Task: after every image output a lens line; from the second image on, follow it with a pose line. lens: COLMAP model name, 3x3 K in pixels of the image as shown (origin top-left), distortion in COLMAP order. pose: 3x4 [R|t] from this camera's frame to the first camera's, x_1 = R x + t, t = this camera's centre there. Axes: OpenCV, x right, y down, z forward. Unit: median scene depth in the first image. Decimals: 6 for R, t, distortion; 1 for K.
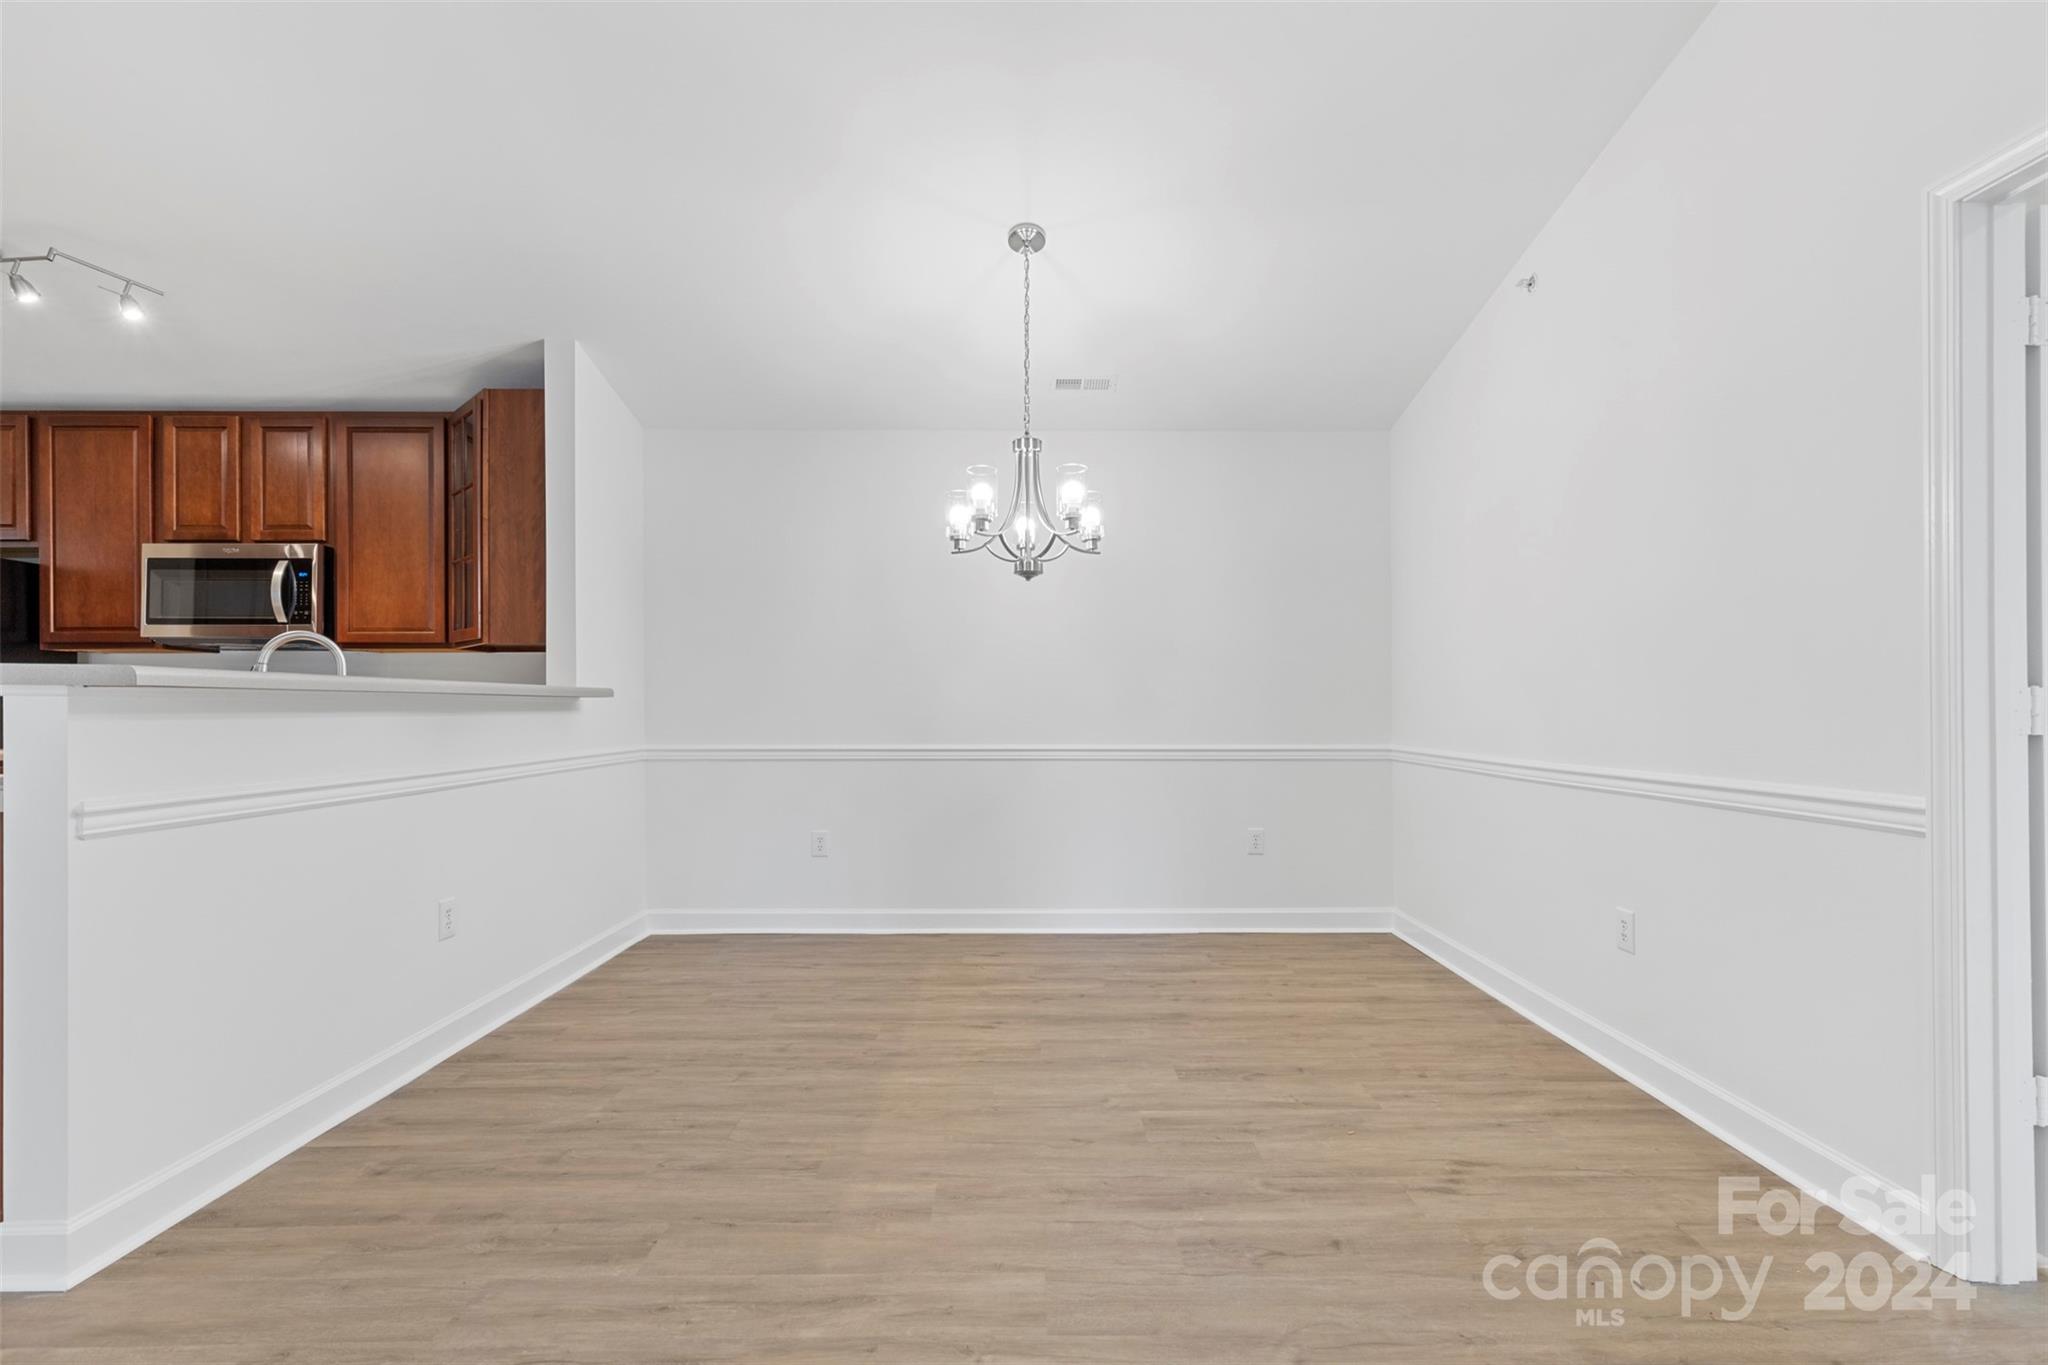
lens RADIAL K [[919.1, 0, 1024.2], [0, 919.1, 705.0], [0, 0, 1]] dist [0.008856, -0.000264]
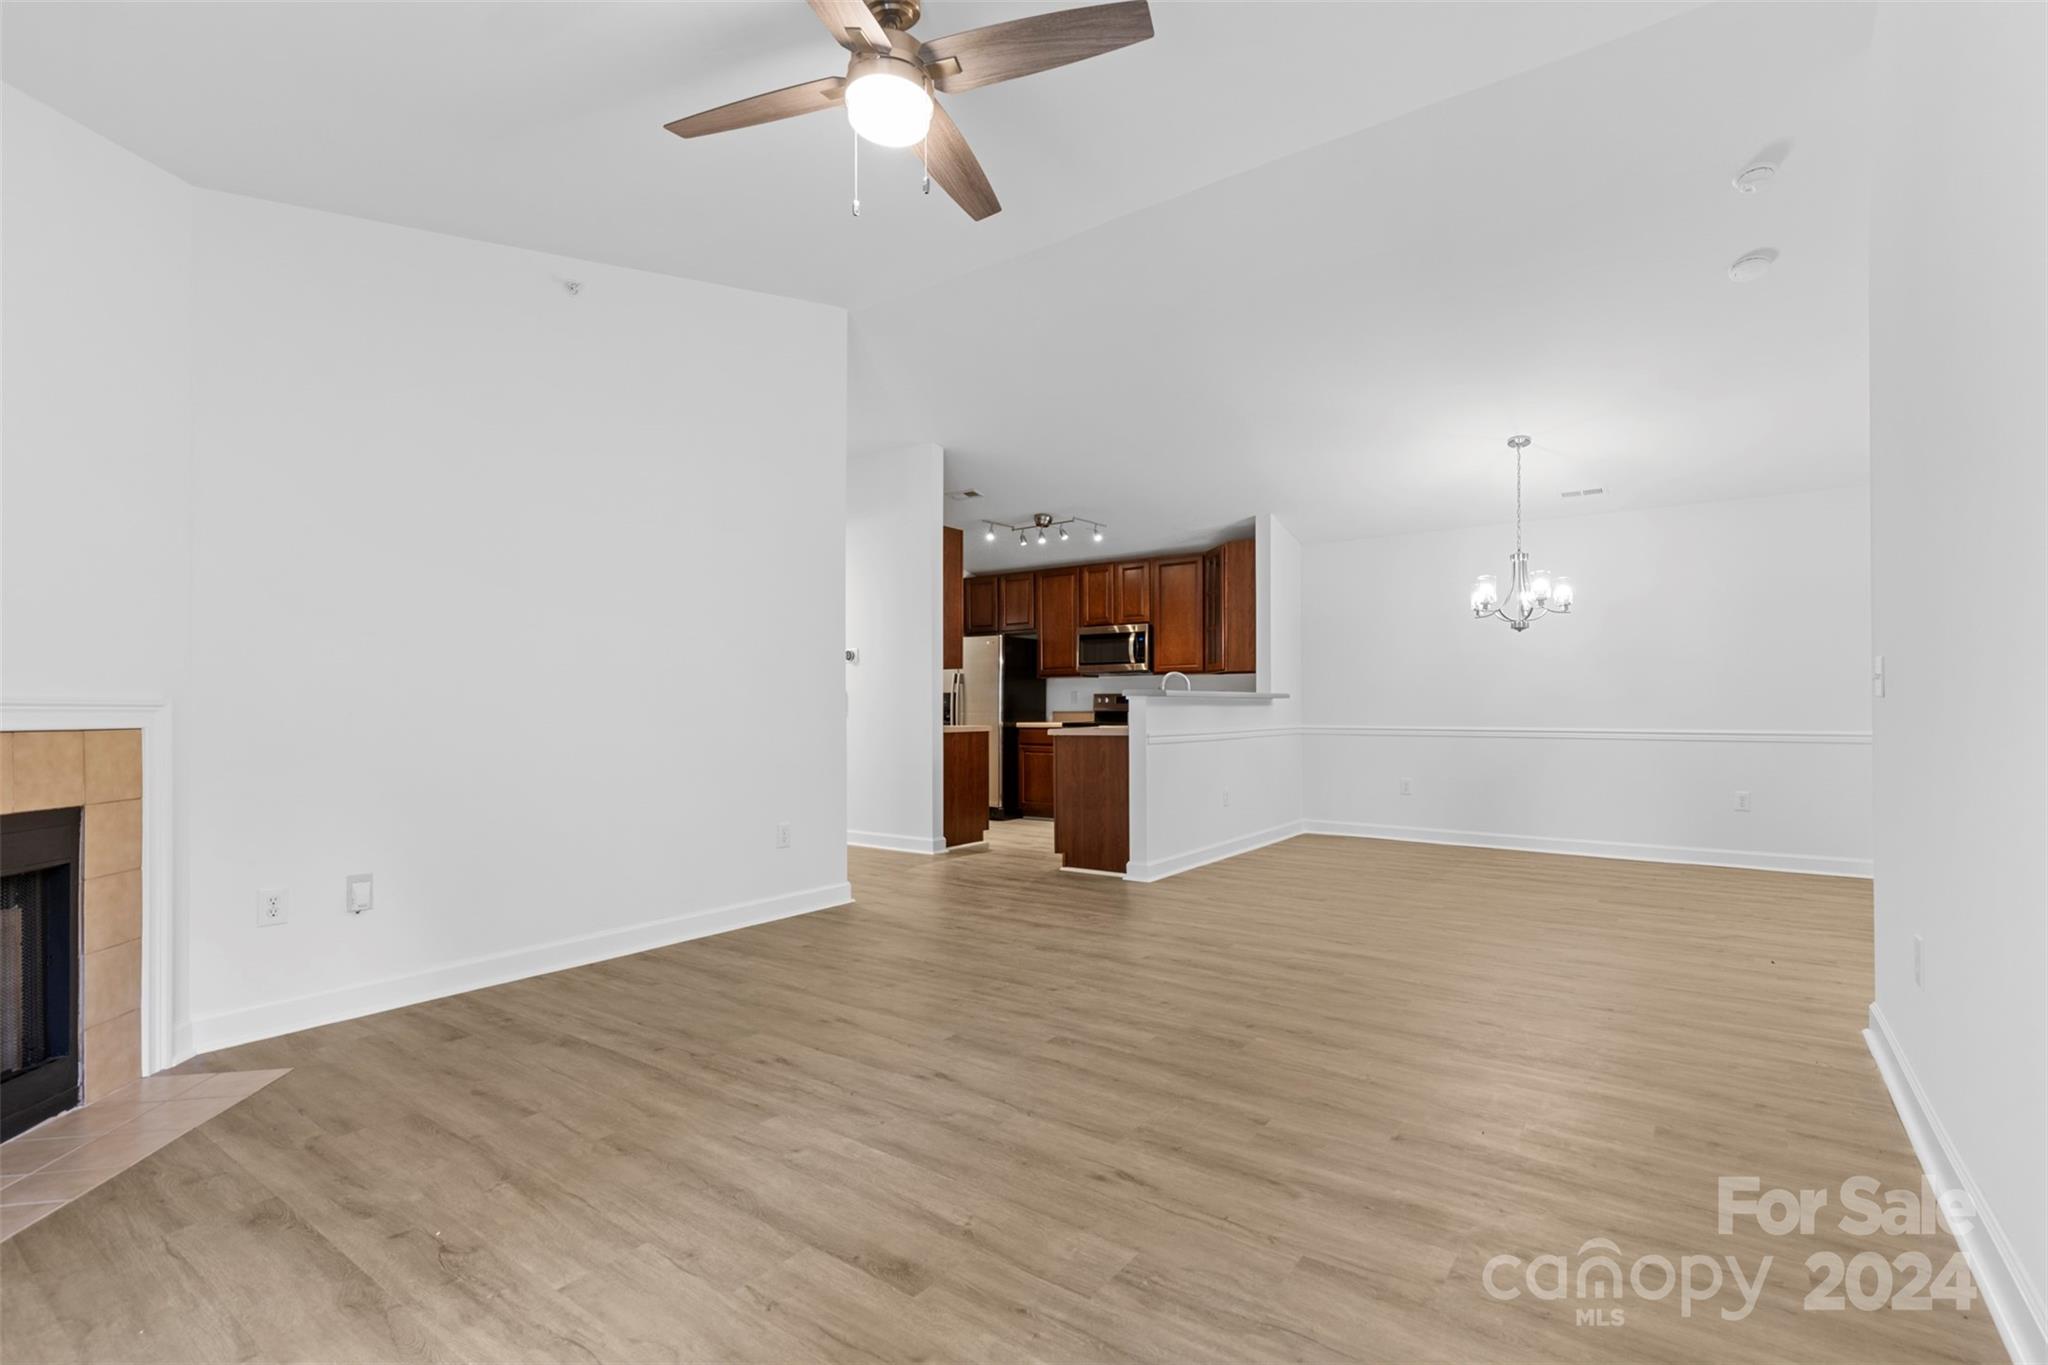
lens RADIAL K [[927.0, 0, 1038.9], [0, 927.0, 706.2], [0, 0, 1]] dist [0.009631, 0.000028]
pose [[0.810066, -0.000612, -0.586339, 0.239129], [0.002774, 0.999992, 0.002789, 0.001091], [0.586333, -0.003886, 0.810061, -0.792383]]
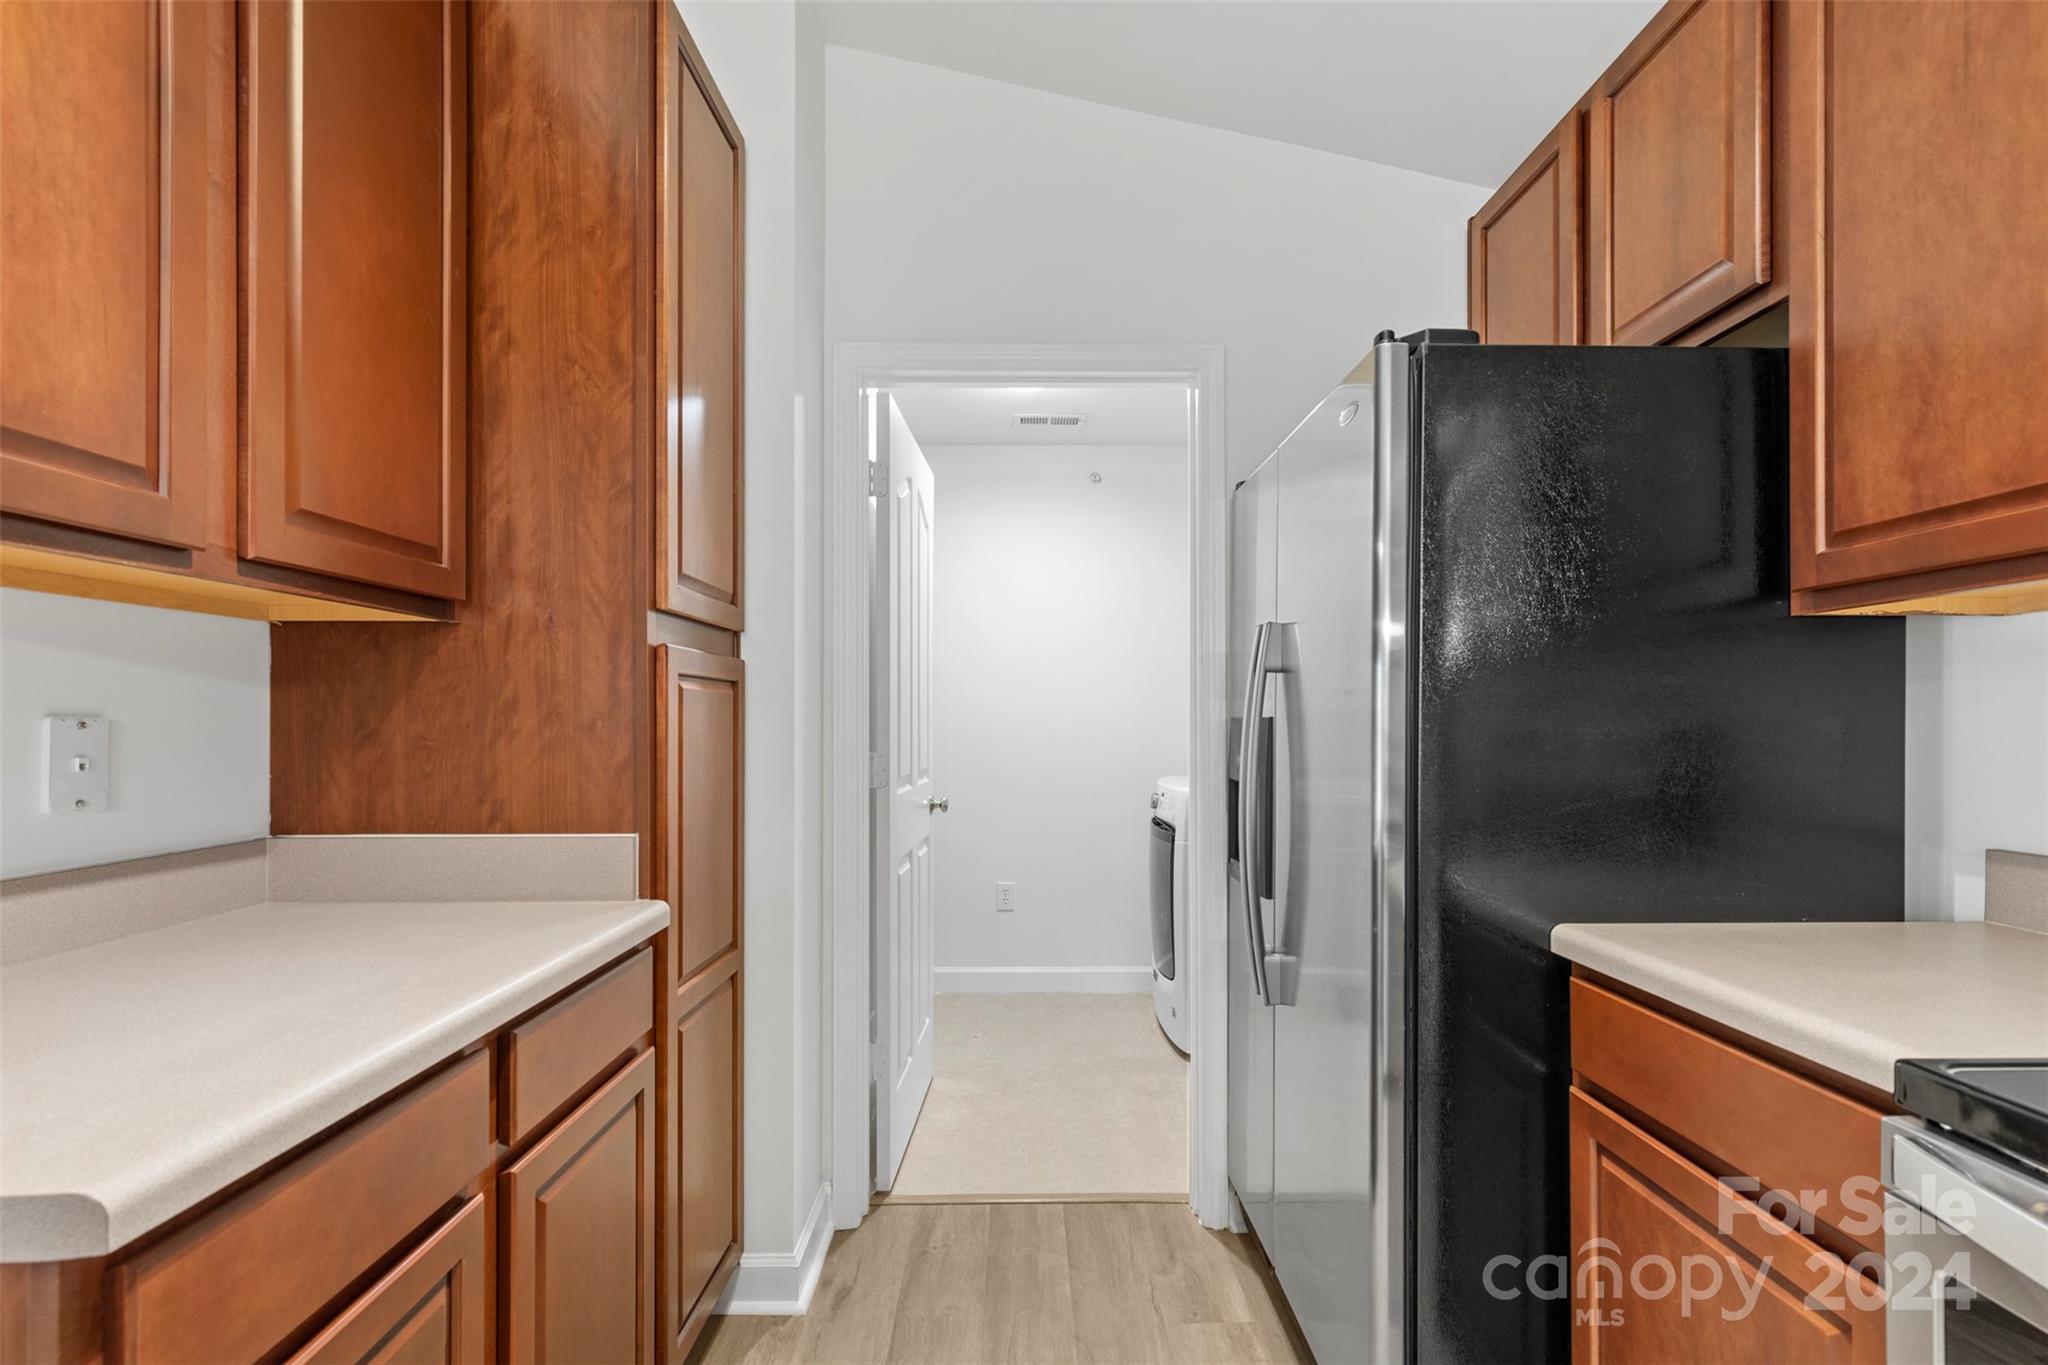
lens RADIAL K [[943.6, 0, 1036.0], [0, 943.6, 706.8], [0, 0, 1]] dist [0.007866, -0.000504]
pose [[0.007670, -0.004385, -0.999961, -0.745831], [0.002984, 0.999986, -0.004362, -0.027713], [0.999966, -0.002951, 0.007683, 0.746262]]
